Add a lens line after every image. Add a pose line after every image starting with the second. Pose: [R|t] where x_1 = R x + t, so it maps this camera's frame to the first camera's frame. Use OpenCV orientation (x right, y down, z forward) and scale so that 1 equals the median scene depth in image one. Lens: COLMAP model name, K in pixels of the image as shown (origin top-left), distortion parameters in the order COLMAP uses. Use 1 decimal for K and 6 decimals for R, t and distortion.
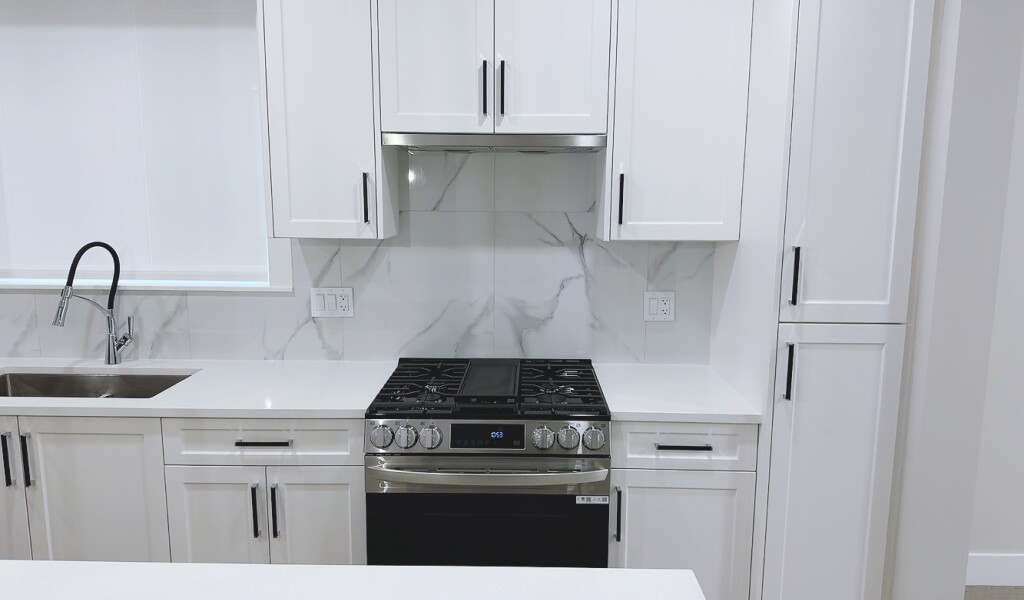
lens RADIAL K [[719.2, 0, 512.0], [0, 719.2, 300.0], [0, 0, 1]] dist [0.106079, -0.139866]
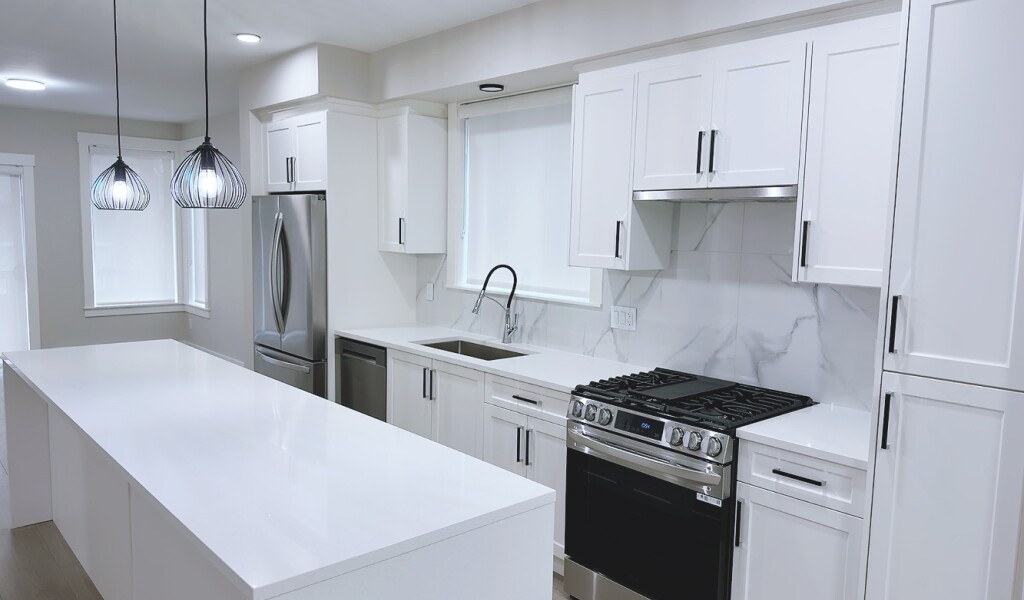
lens RADIAL K [[719.2, 0, 512.0], [0, 719.2, 300.0], [0, 0, 1]] dist [0.106079, -0.139866]
pose [[0.679166, 0.081567, -0.729438, 0.583879], [-0.125434, 0.992085, -0.005852, 0.003880], [0.723187, 0.095470, 0.684021, -0.047268]]
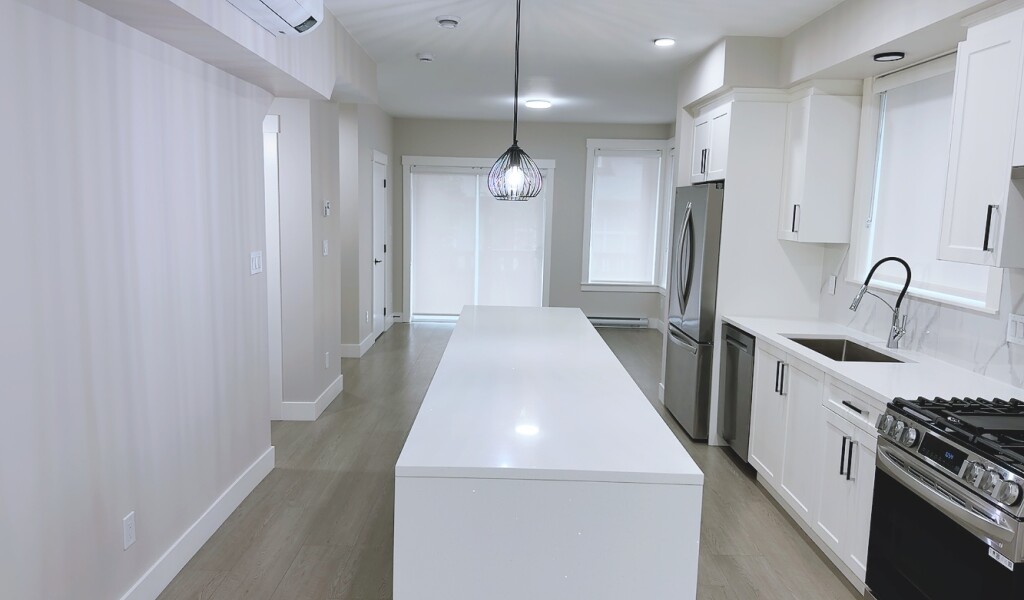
lens RADIAL K [[719.2, 0, 512.0], [0, 719.2, 300.0], [0, 0, 1]] dist [0.106079, -0.139866]
pose [[0.023639, 0.121575, -0.992301, 0.786671], [-0.171917, 0.978286, 0.115762, -0.036006], [0.984828, 0.167857, 0.044026, 0.239519]]
